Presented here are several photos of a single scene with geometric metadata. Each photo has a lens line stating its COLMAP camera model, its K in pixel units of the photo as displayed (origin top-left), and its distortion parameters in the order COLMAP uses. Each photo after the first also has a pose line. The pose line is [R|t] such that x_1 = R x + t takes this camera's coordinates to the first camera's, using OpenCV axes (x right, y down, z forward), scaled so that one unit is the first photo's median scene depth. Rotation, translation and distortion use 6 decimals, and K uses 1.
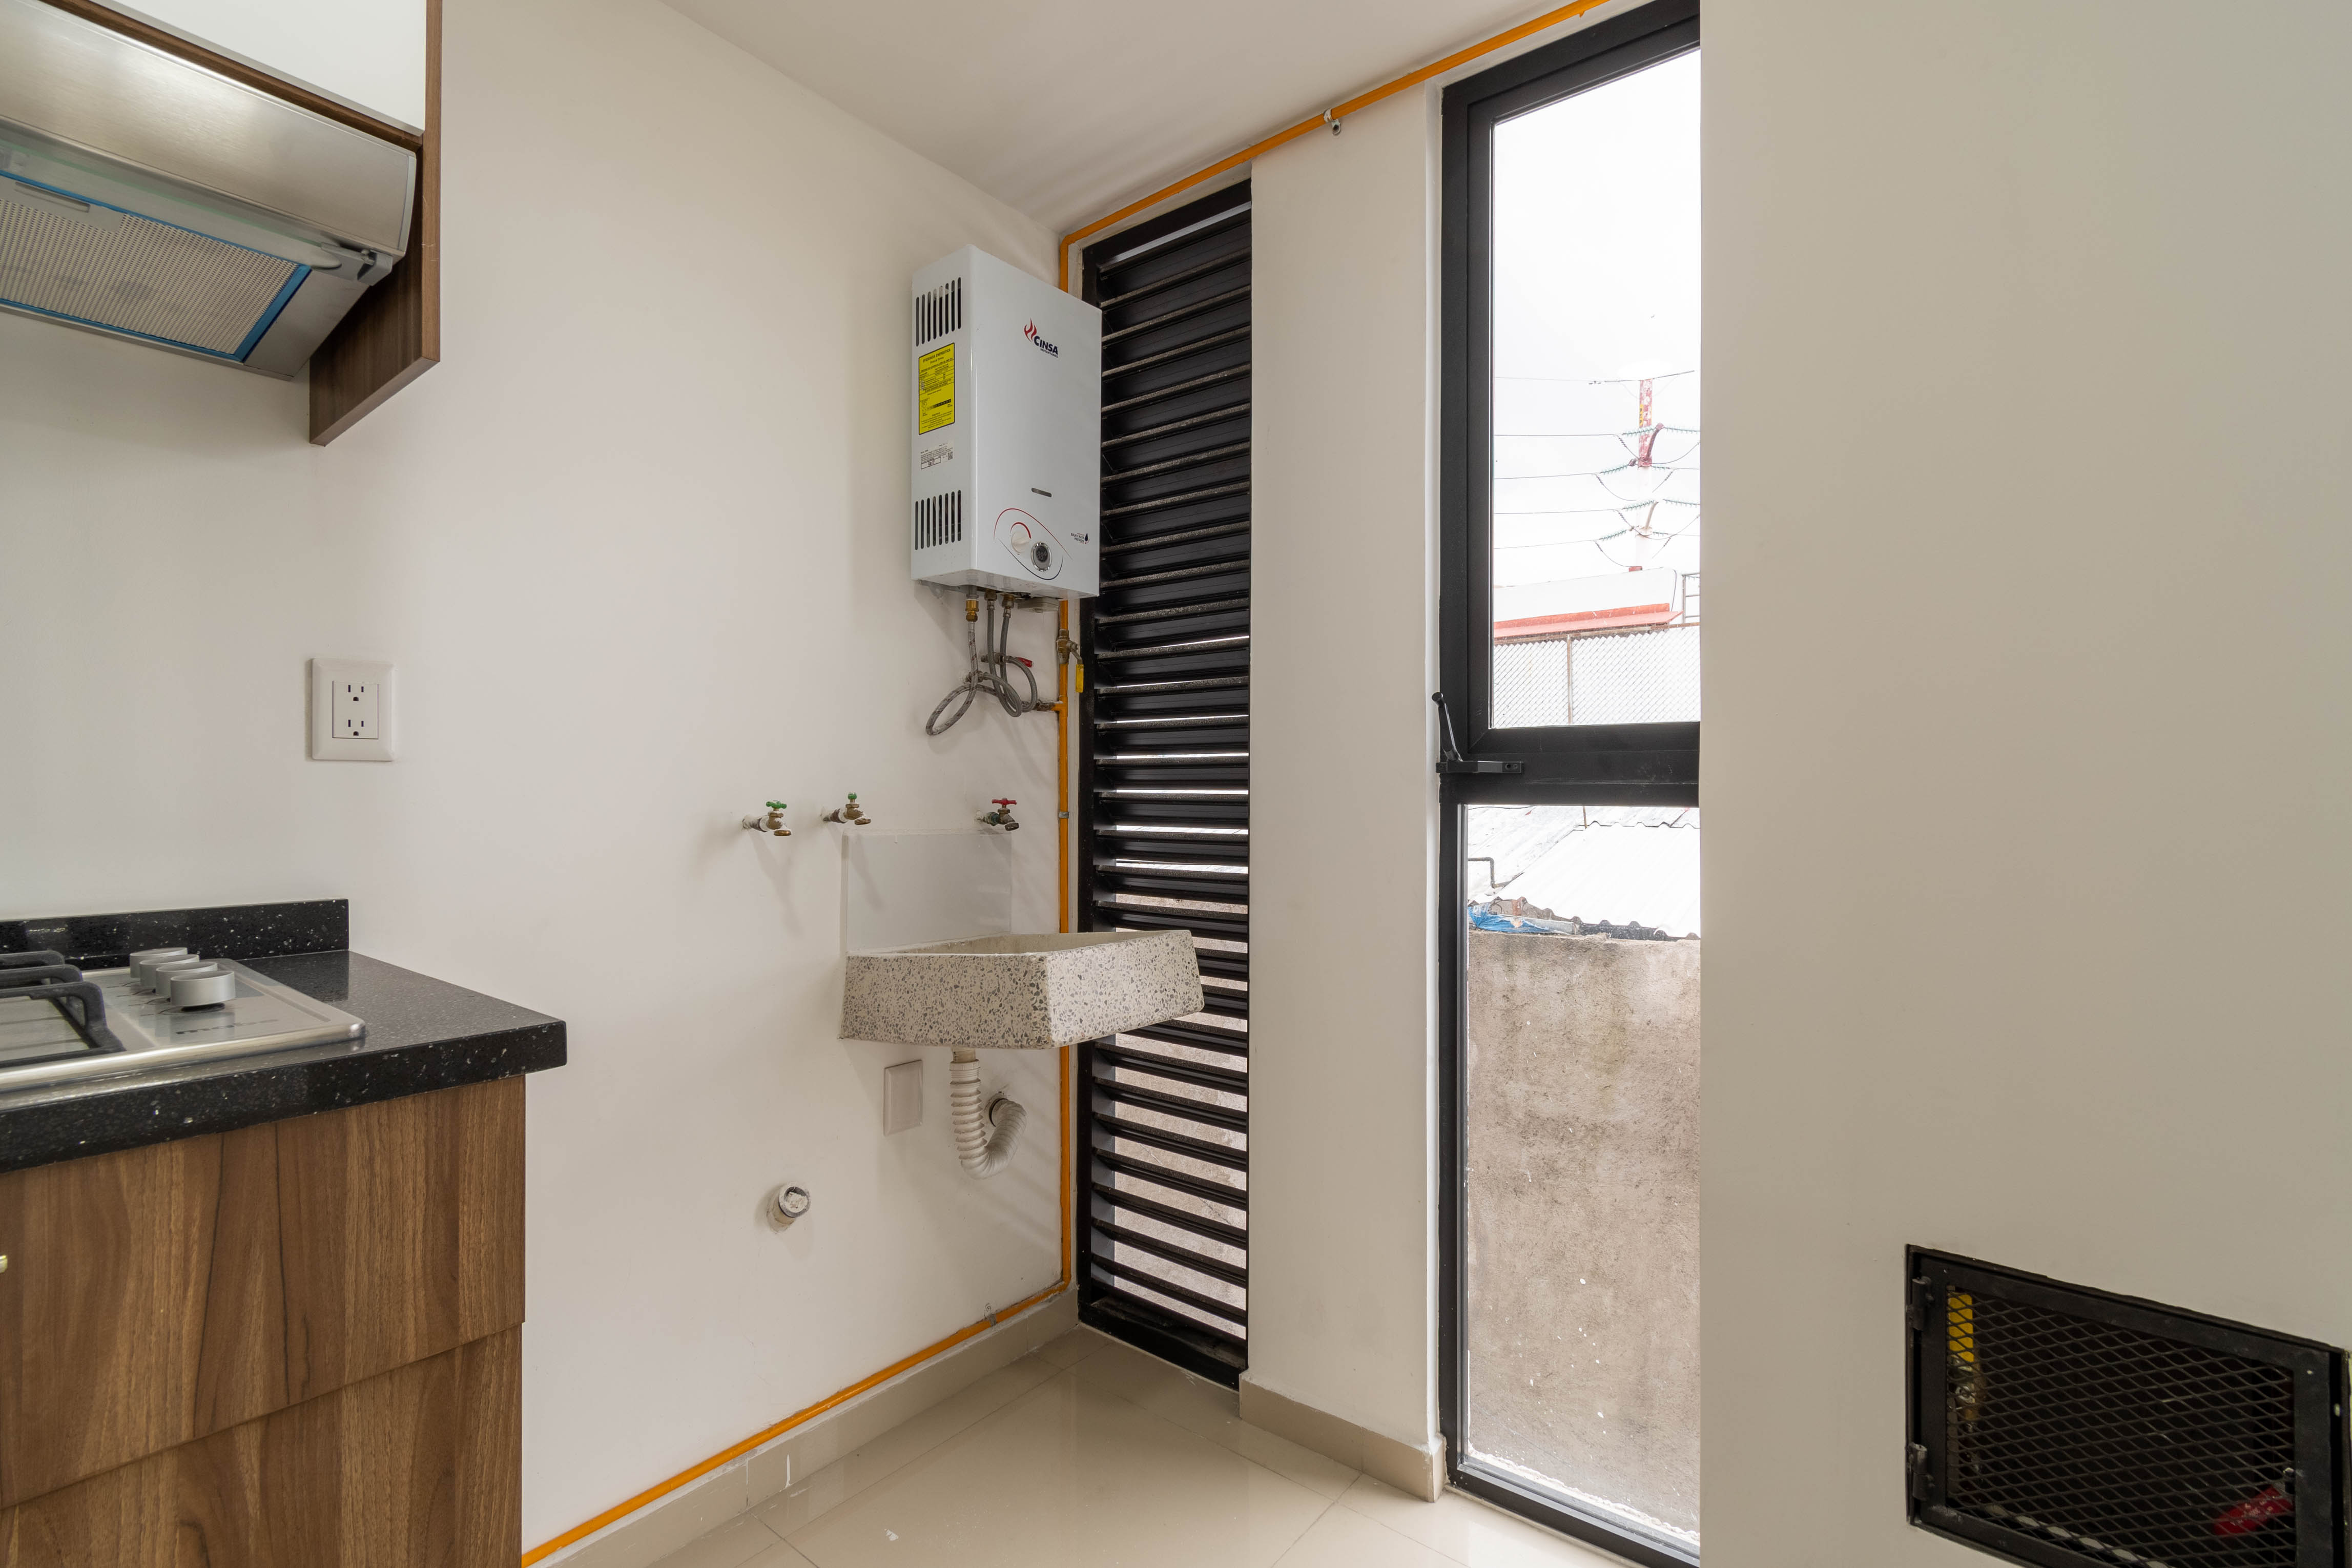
lens RADIAL K [[1057.0, 0, 1171.7], [0, 1057.0, 786.0], [0, 0, 1]] dist [-0.000533, 0.000392]
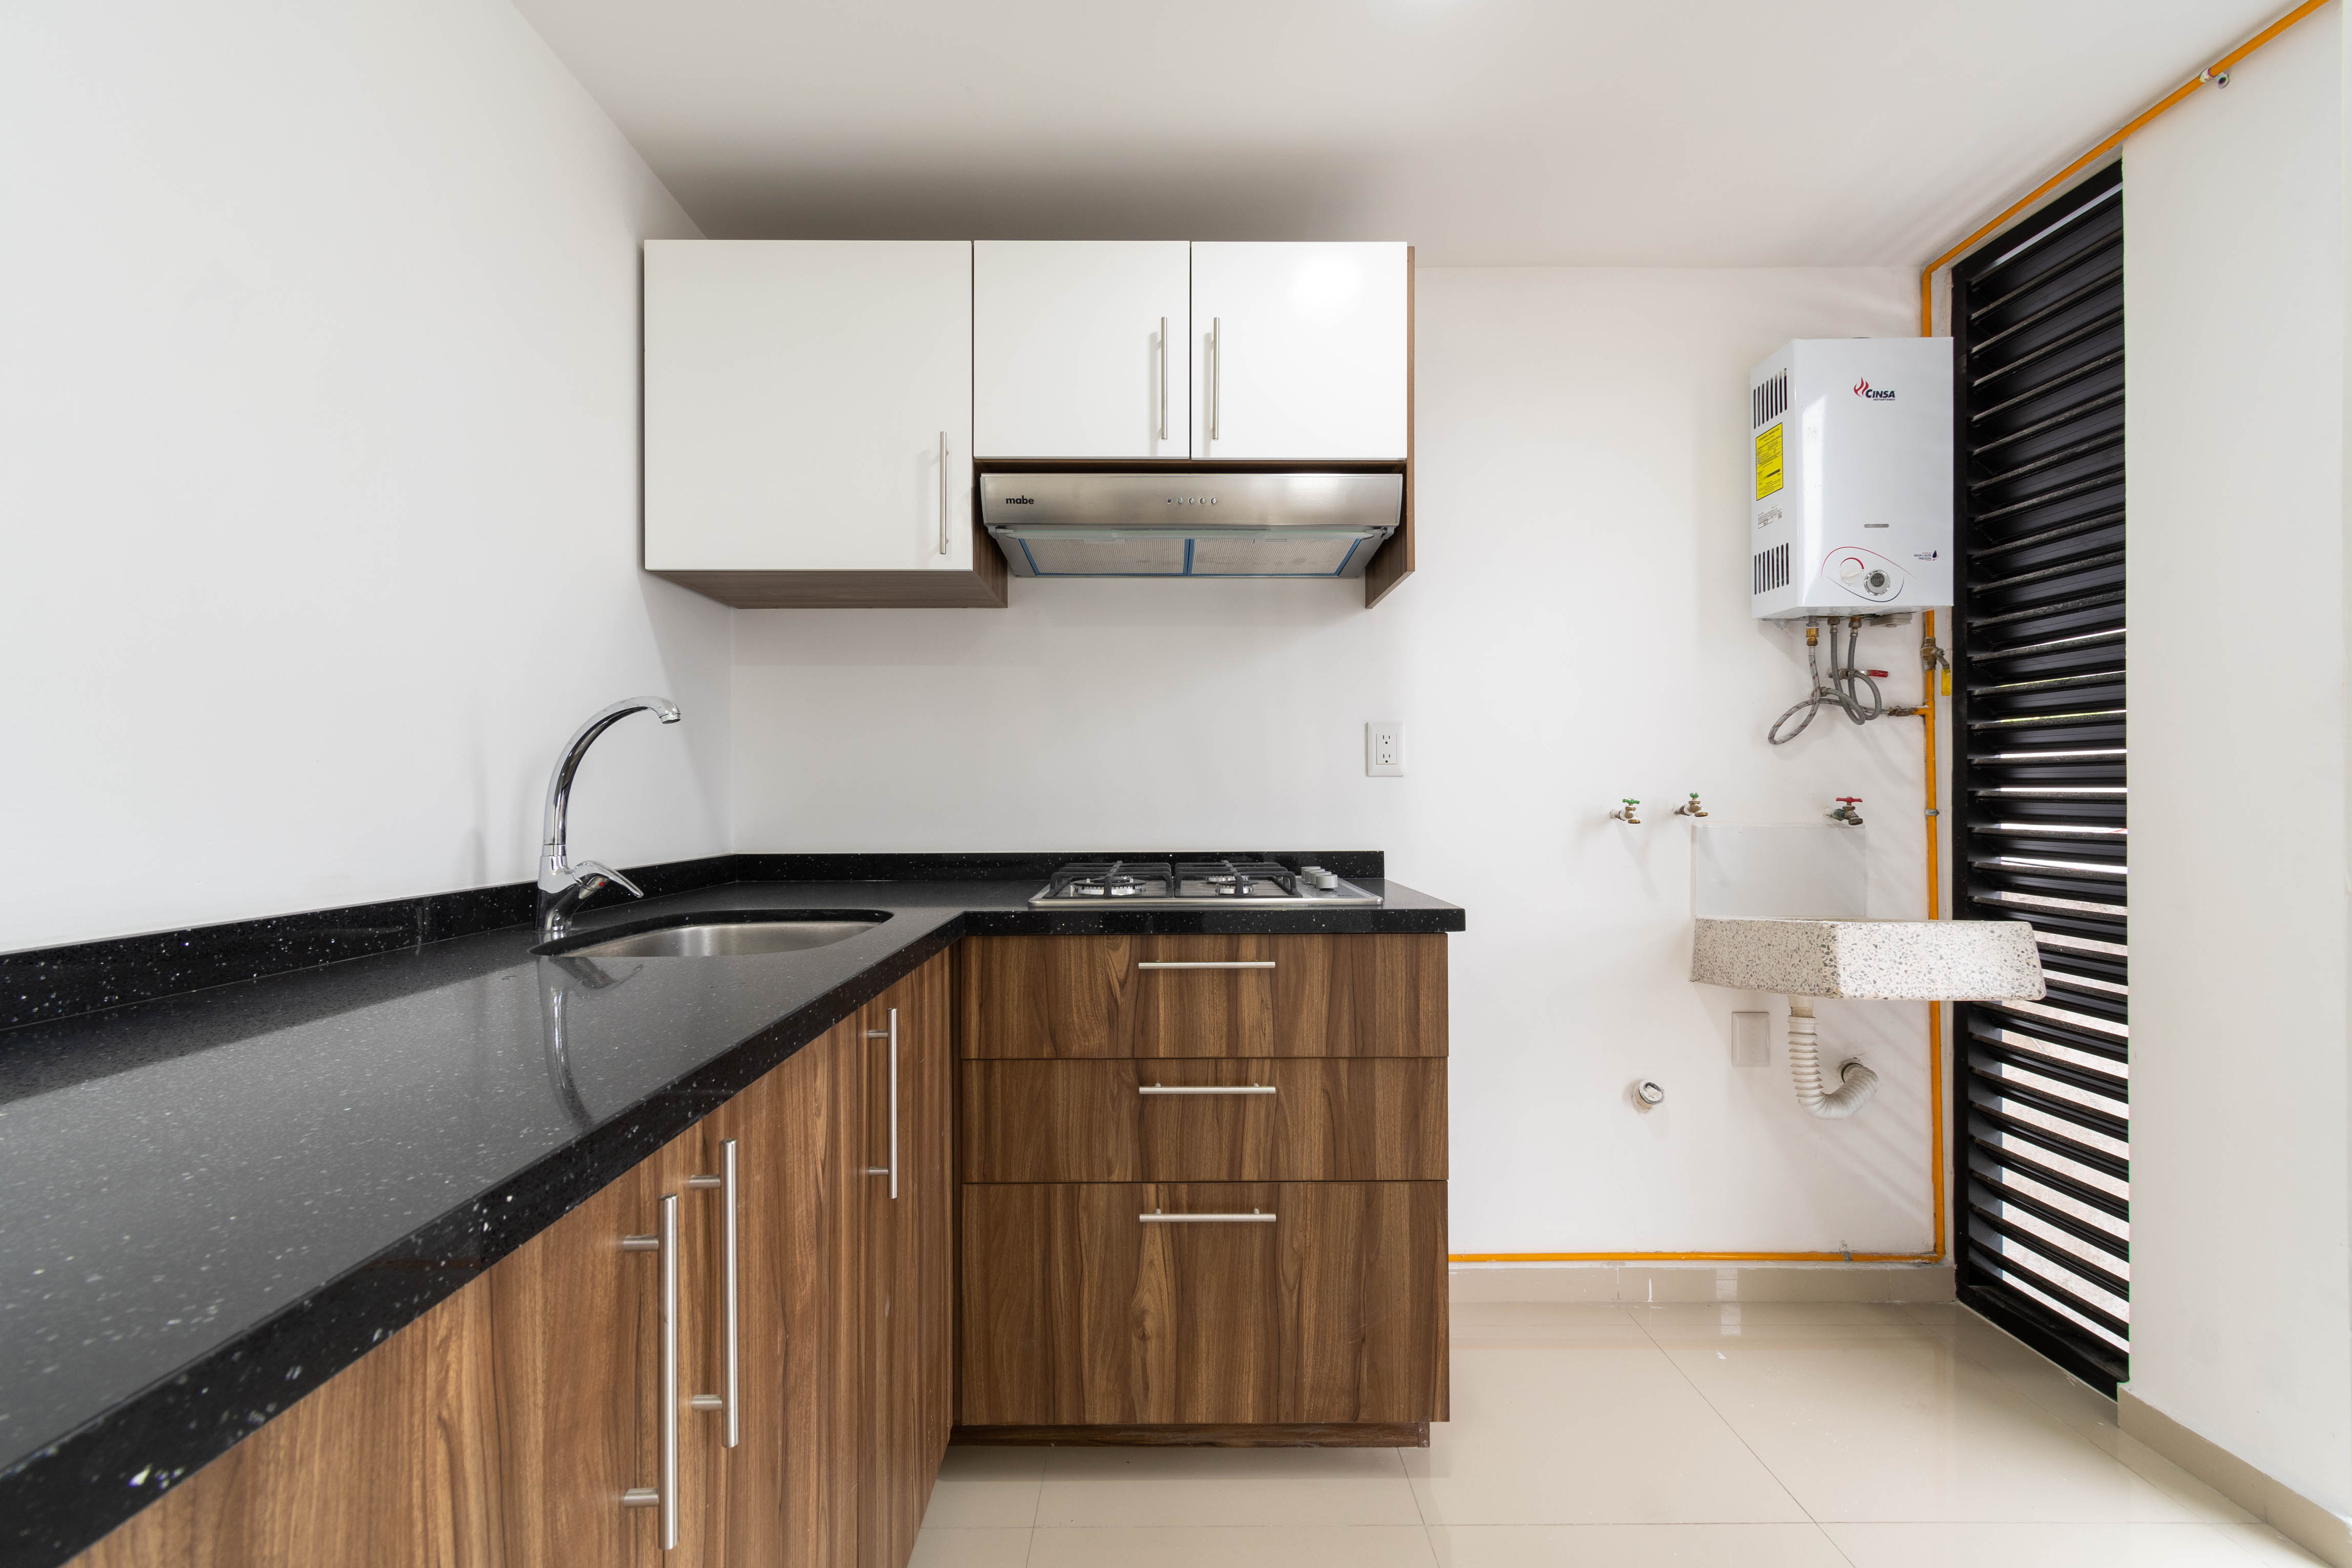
lens RADIAL K [[1031.6, 0, 1176.0], [0, 1031.6, 784.0], [0, 0, 1]] dist [-0.001131, 0.000262]
pose [[0.634796, -0.011507, -0.772594, 0.250678], [0.008586, 0.999932, -0.007838, 0.000273], [0.772632, -0.001658, 0.634851, -0.278370]]
